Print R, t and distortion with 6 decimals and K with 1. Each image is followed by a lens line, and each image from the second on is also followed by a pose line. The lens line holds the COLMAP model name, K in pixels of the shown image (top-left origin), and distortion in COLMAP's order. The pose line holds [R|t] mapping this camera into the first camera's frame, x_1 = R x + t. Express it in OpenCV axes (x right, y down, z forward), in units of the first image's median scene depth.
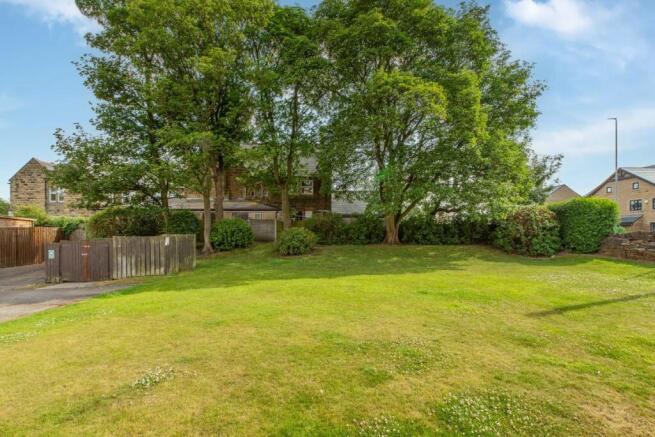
lens RADIAL K [[294.1, 0, 327.5], [0, 294.1, 218.5], [0, 0, 1]] dist [0.001020, 0.000111]
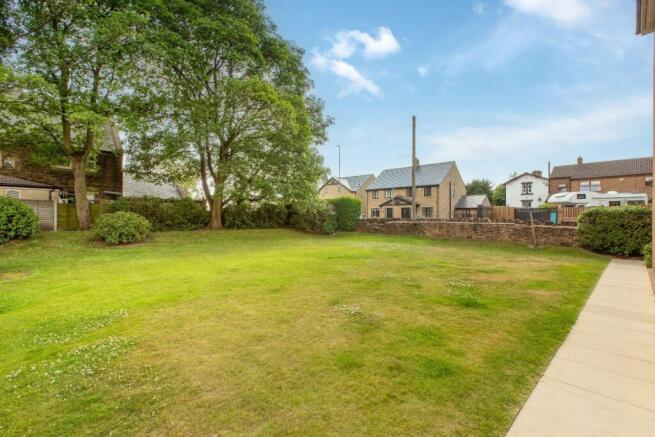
lens RADIAL K [[294.1, 0, 327.5], [0, 294.1, 218.5], [0, 0, 1]] dist [0.001020, 0.000111]
pose [[0.673436, 0.002190, 0.739242, -0.339688], [-0.035624, 0.998930, 0.029494, 0.002656], [-0.738387, -0.046197, 0.672793, -0.017033]]
